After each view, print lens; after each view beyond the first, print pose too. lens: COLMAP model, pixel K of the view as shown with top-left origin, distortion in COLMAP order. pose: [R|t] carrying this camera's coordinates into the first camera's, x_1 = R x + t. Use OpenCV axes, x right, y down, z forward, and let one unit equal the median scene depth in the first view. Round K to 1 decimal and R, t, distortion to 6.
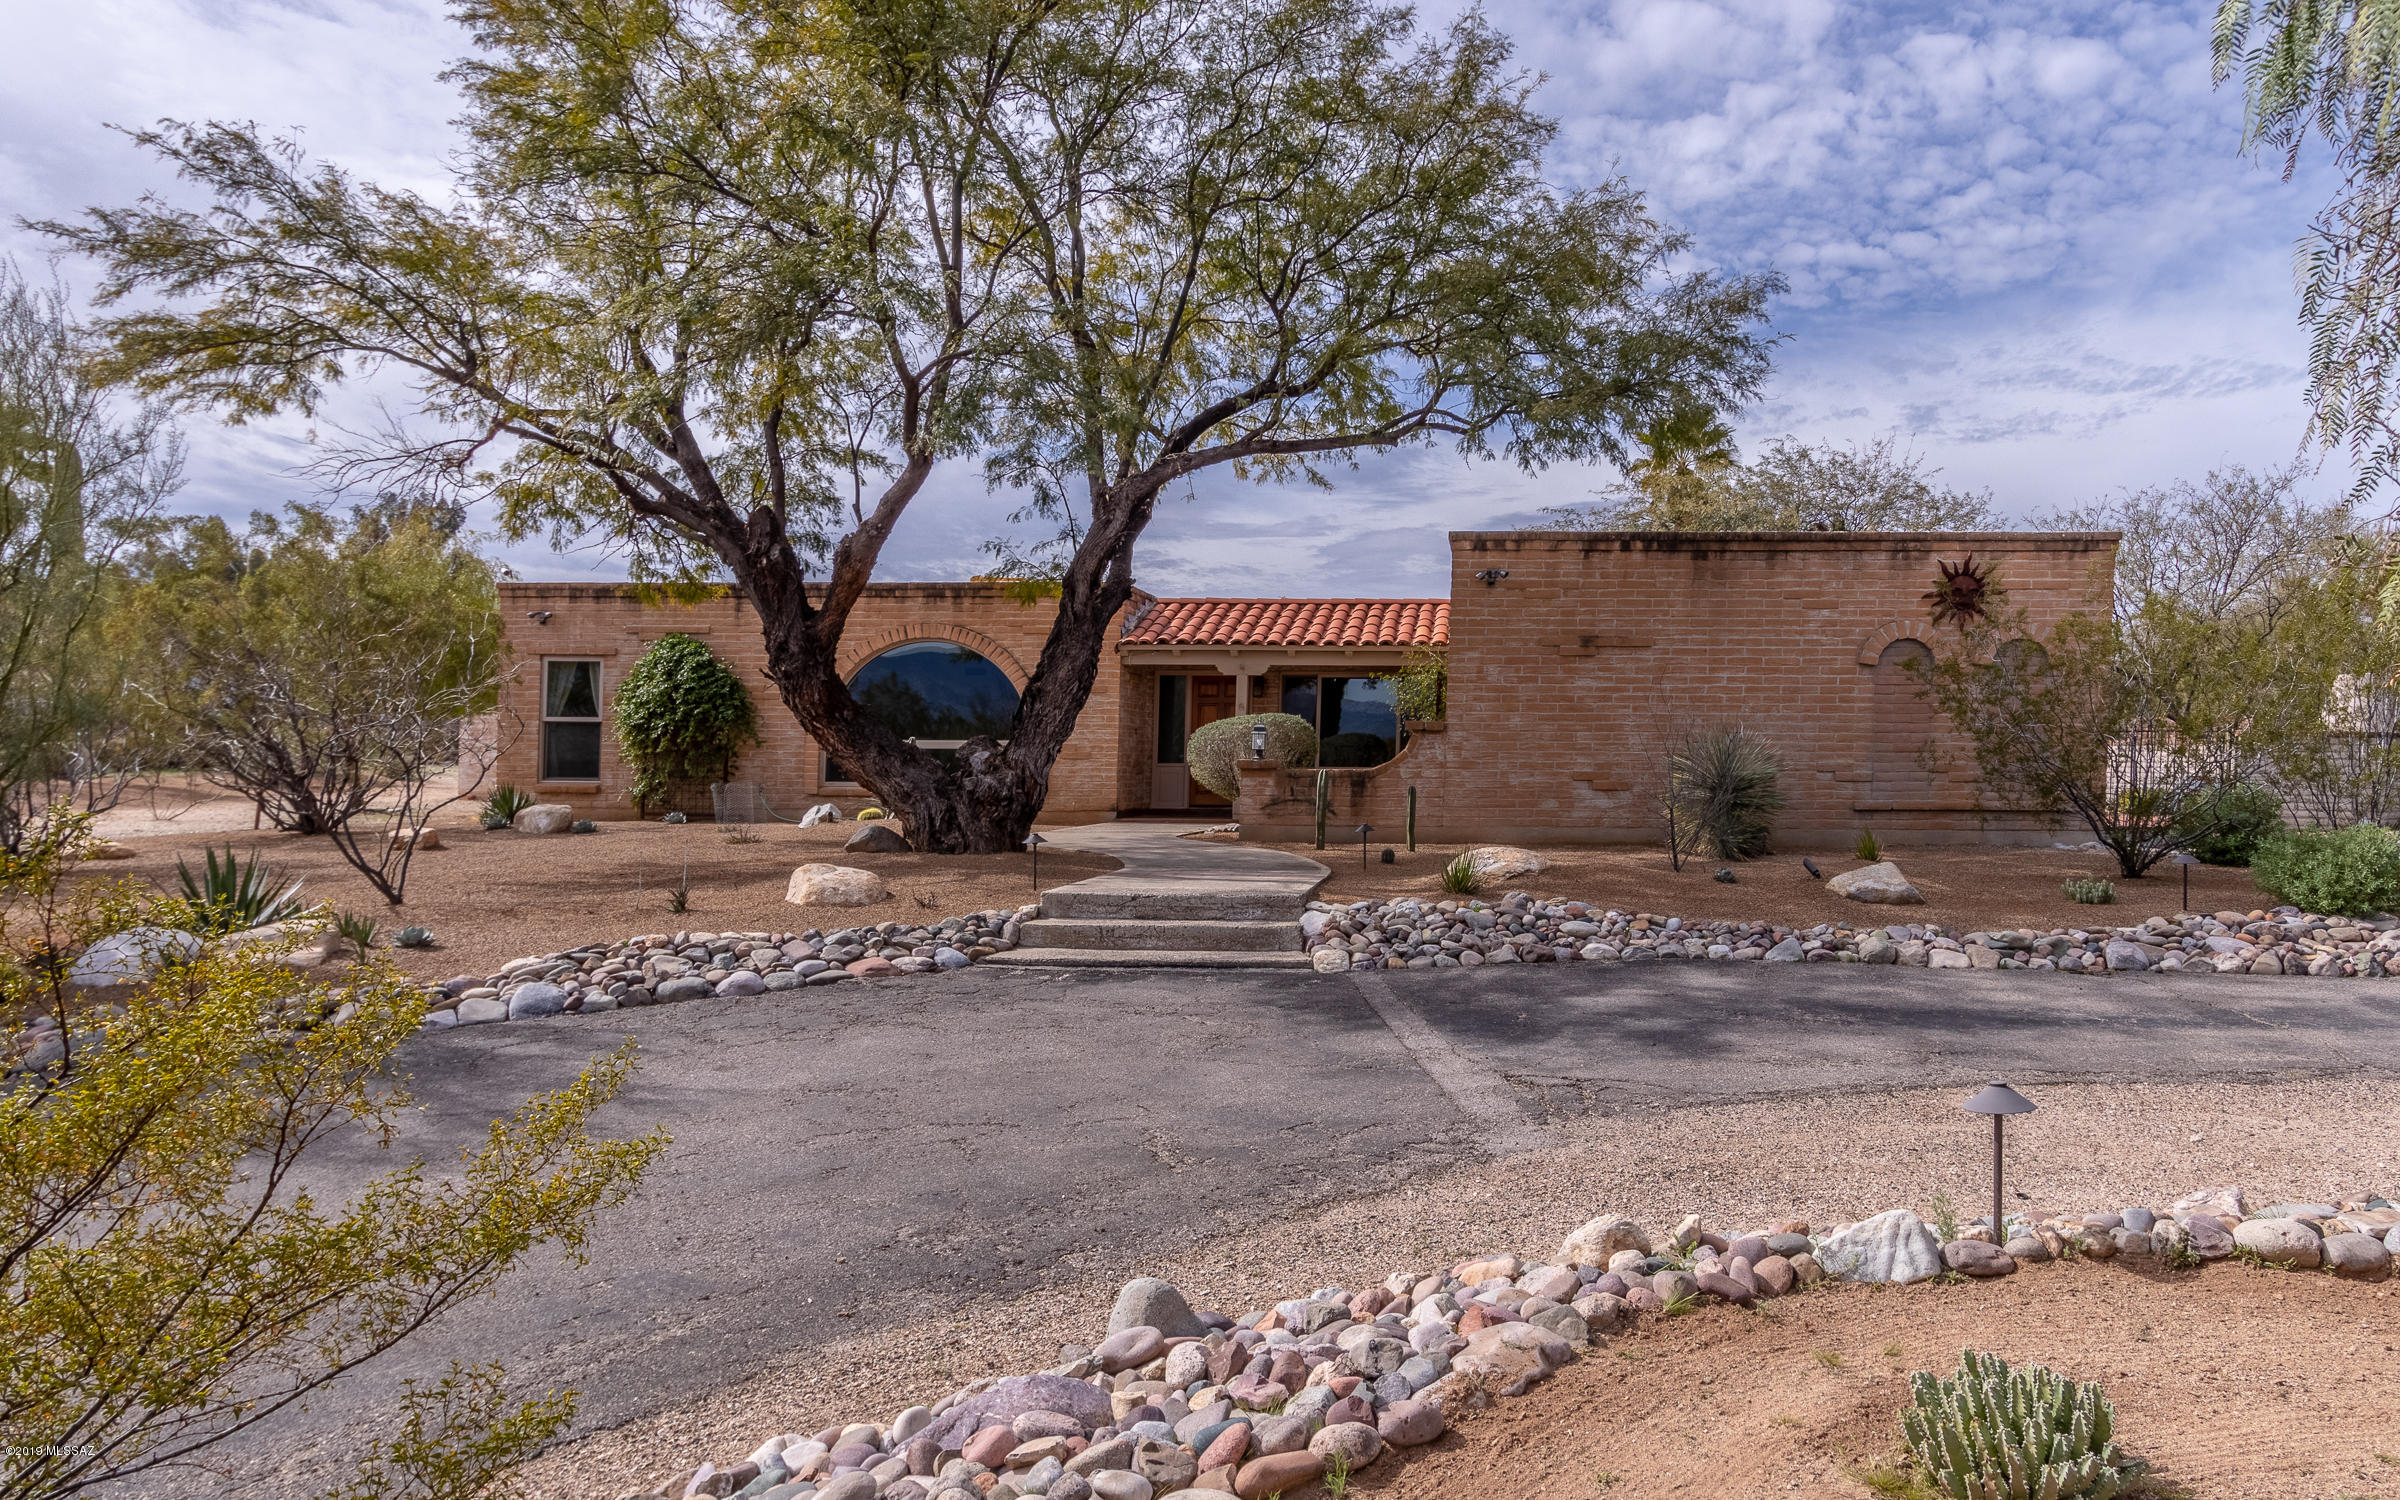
lens RADIAL K [[1538.5, 0, 1202.3], [0, 1538.5, 748.6], [0, 0, 1]] dist [0.001926, -0.000704]
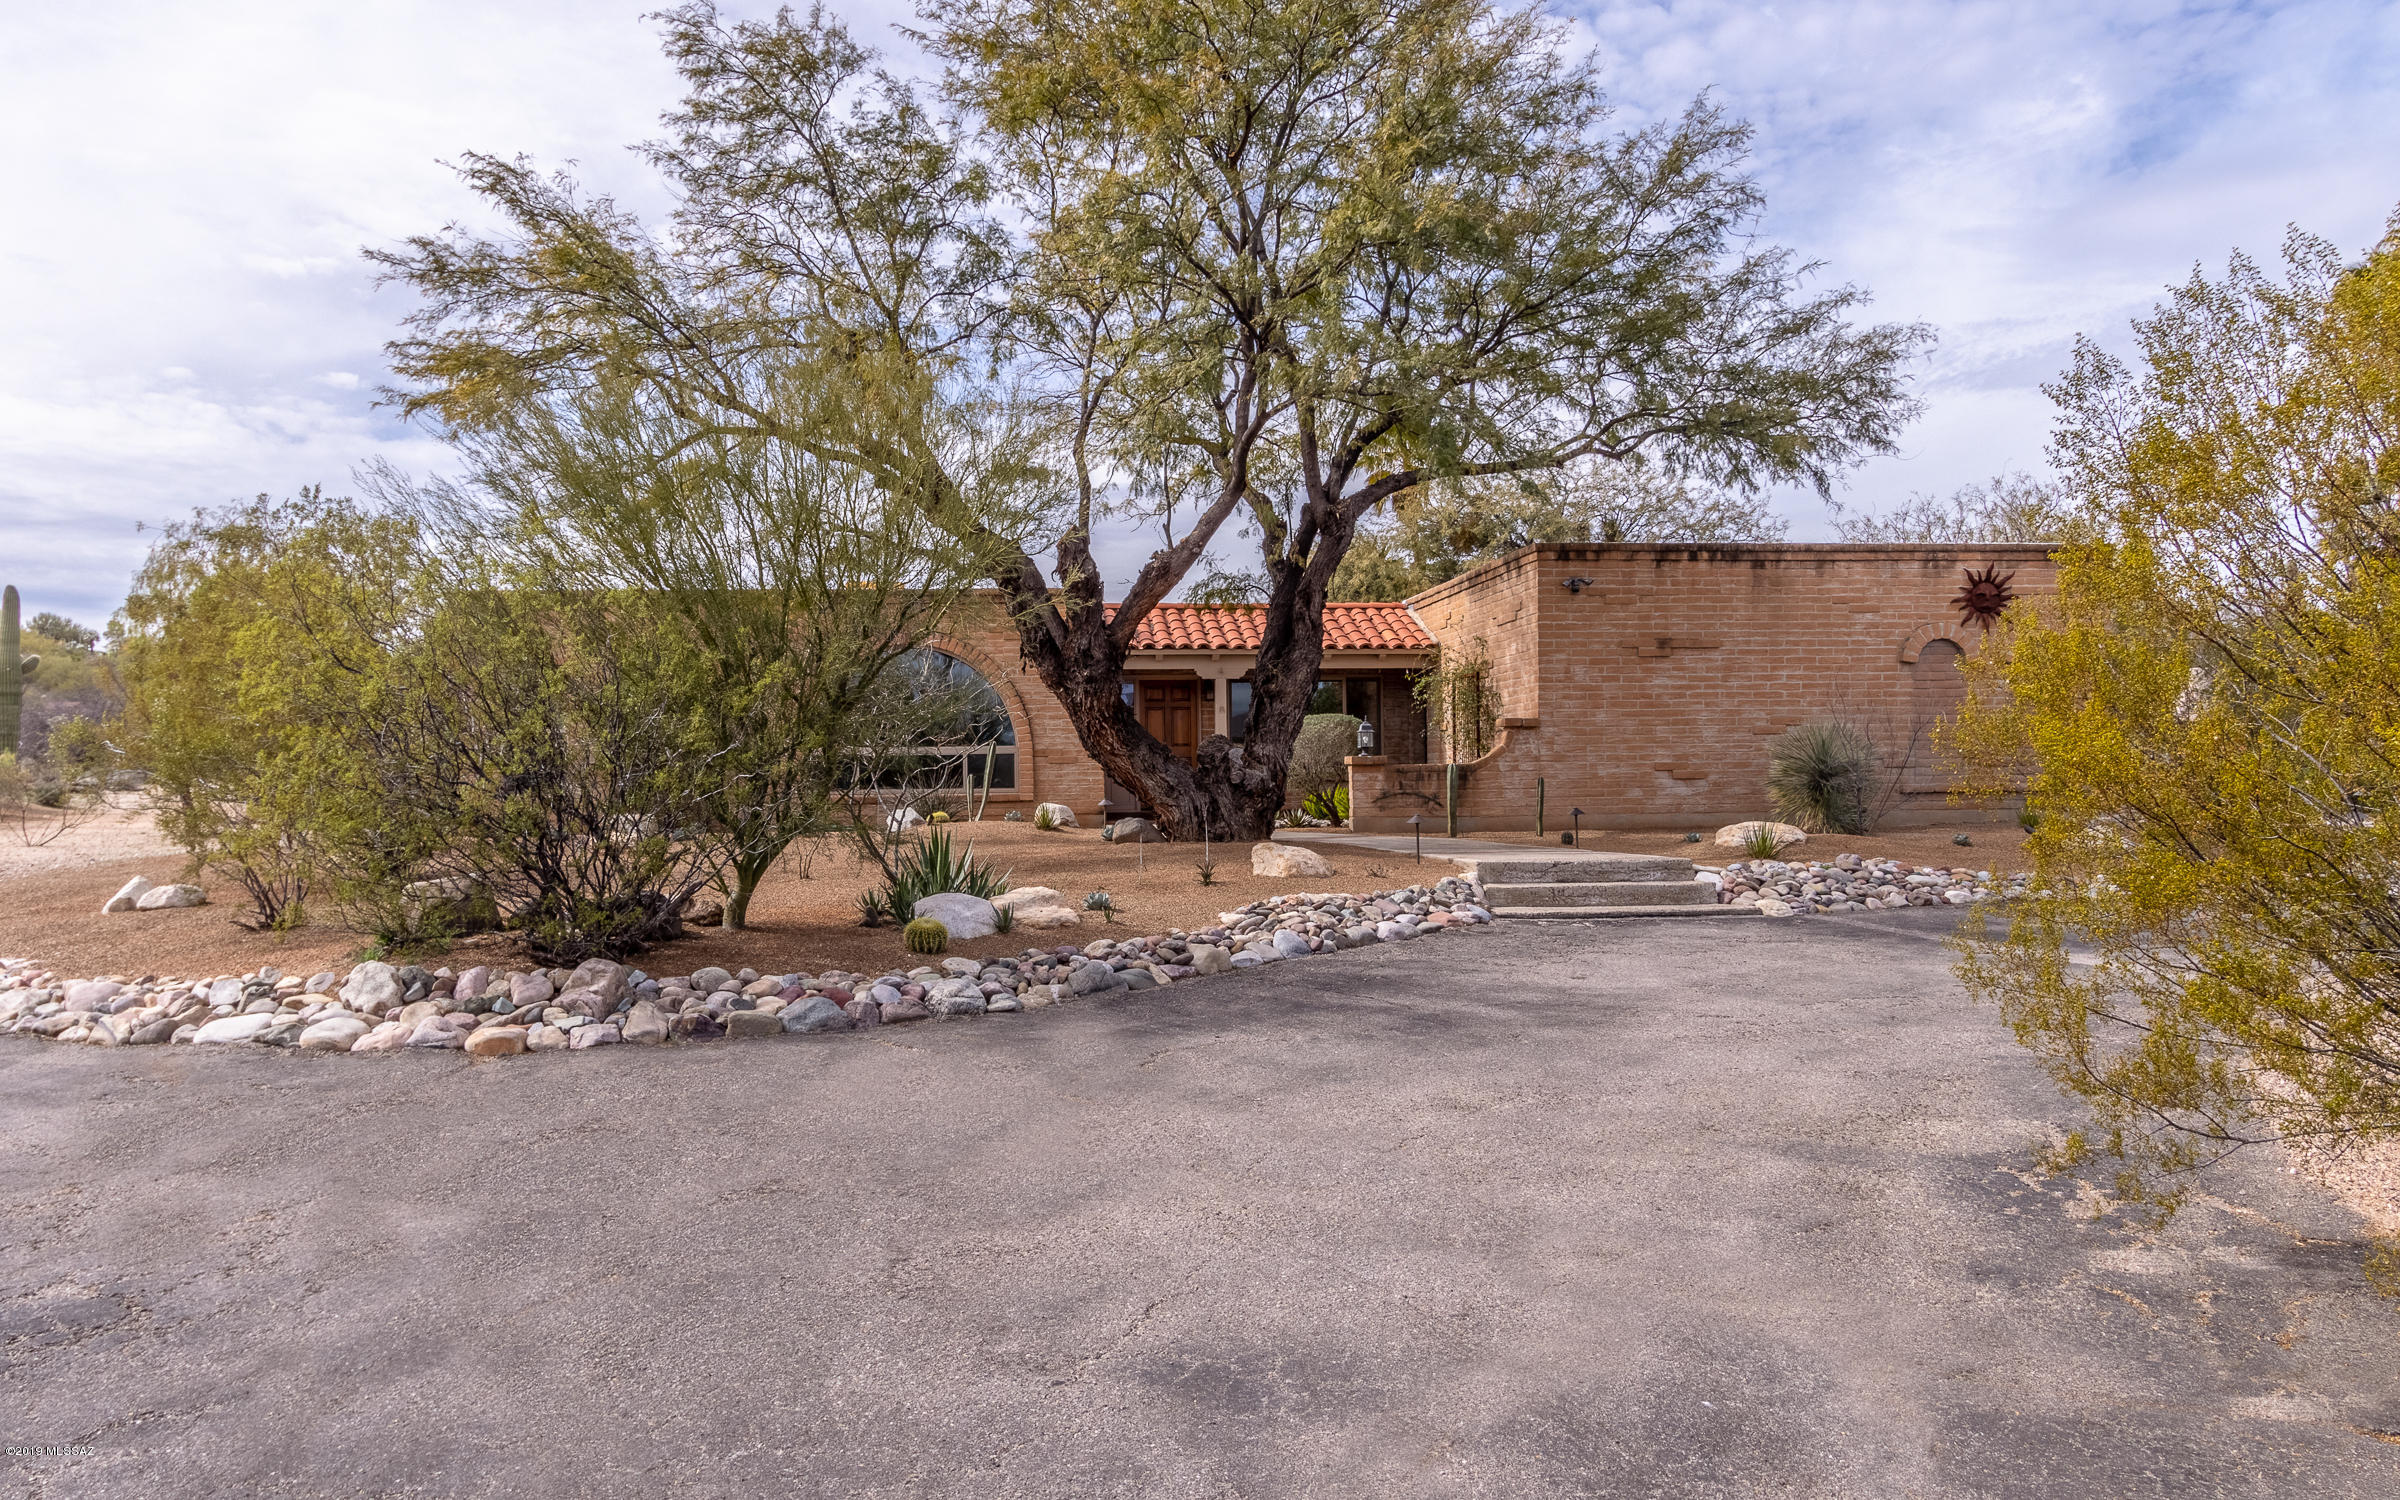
lens RADIAL K [[1567.6, 0, 1200.5], [0, 1567.6, 755.3], [0, 0, 1]] dist [0.001272, 0.000236]
pose [[0.993800, -0.015319, 0.110123, -0.200387], [0.015355, 0.999882, 0.000521, 0.004183], [-0.110118, 0.001173, 0.993918, -0.070961]]
